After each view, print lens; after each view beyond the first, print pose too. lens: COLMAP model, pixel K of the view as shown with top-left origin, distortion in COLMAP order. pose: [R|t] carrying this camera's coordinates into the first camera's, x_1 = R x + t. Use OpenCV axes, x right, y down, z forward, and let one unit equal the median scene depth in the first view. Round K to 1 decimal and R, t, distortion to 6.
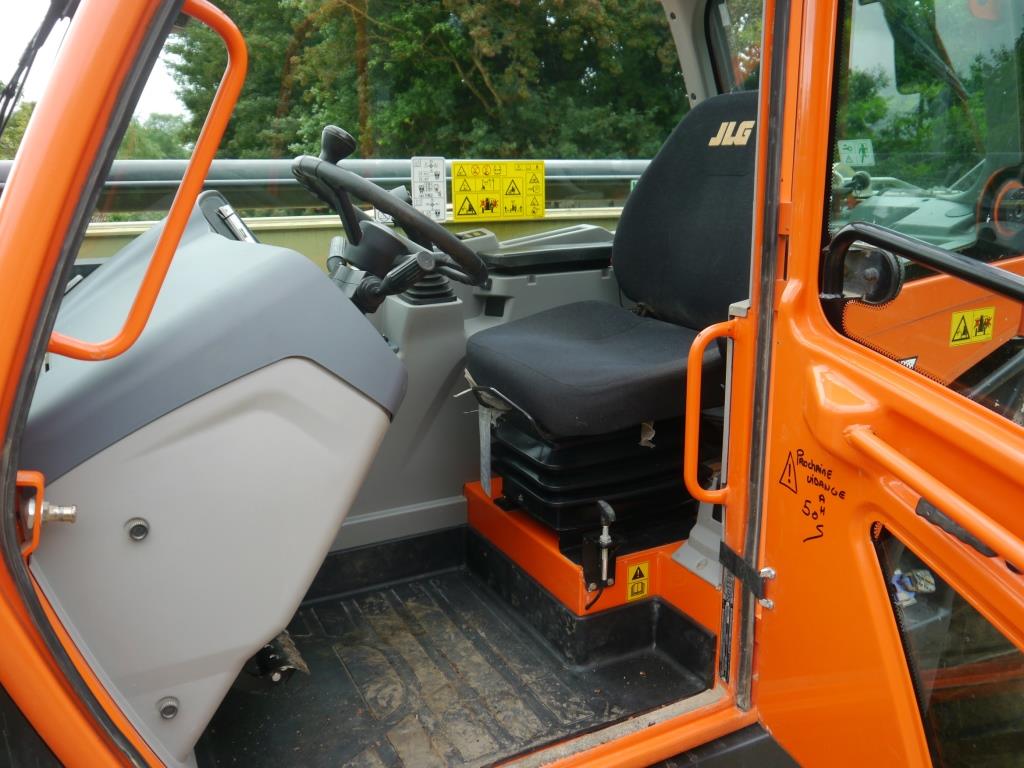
lens RADIAL K [[857.3, 0, 512.0], [0, 857.3, 384.0], [0, 0, 1]] dist [-0.036048, 0.010945]
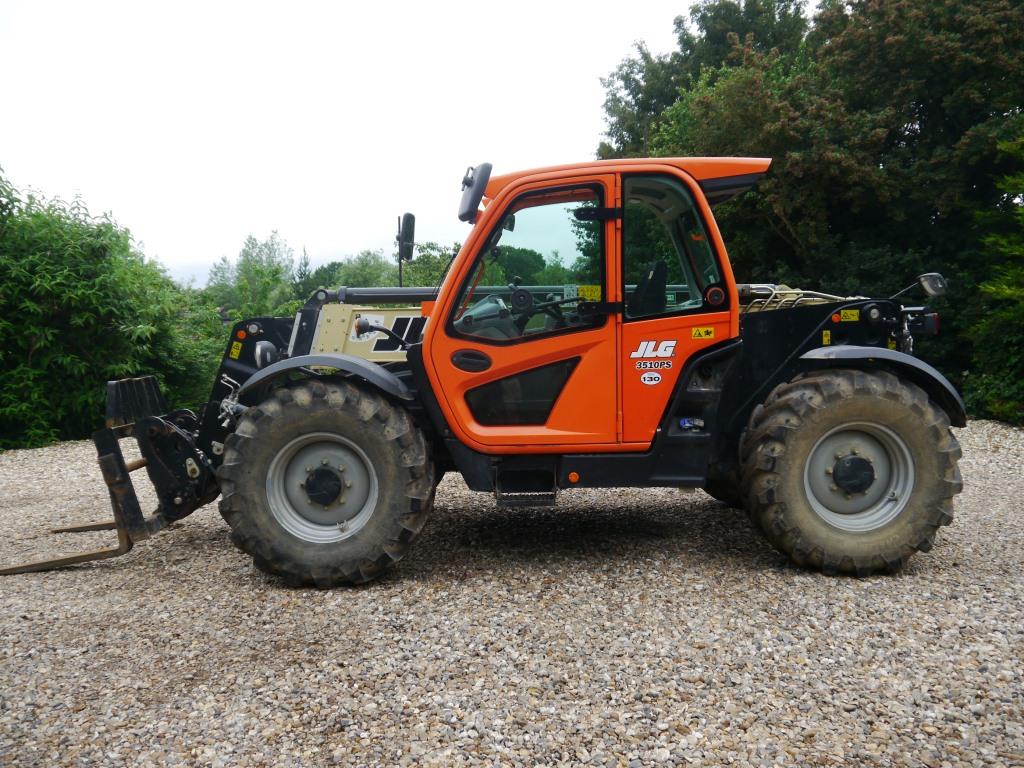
lens RADIAL K [[857.3, 0, 512.0], [0, 857.3, 384.0], [0, 0, 1]] dist [-0.036048, 0.010945]
pose [[0.894284, 0.032317, -0.446332, 0.182834], [-0.101062, 0.986207, -0.131084, 0.083316], [0.435940, 0.162334, 0.885214, -0.286971]]
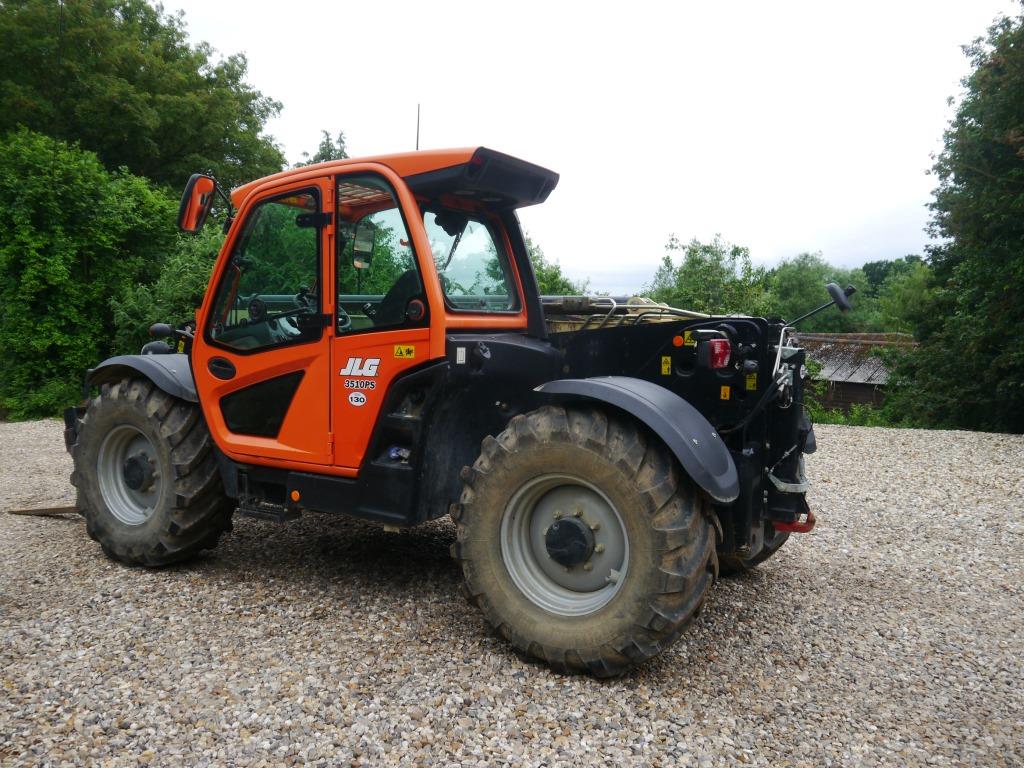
lens RADIAL K [[857.3, 0, 512.0], [0, 857.3, 384.0], [0, 0, 1]] dist [-0.036048, 0.010945]
pose [[0.533556, 0.082208, -0.841760, 0.422839], [-0.220823, 0.974284, -0.044820, 0.011253], [0.816428, 0.209794, 0.537988, -0.026085]]
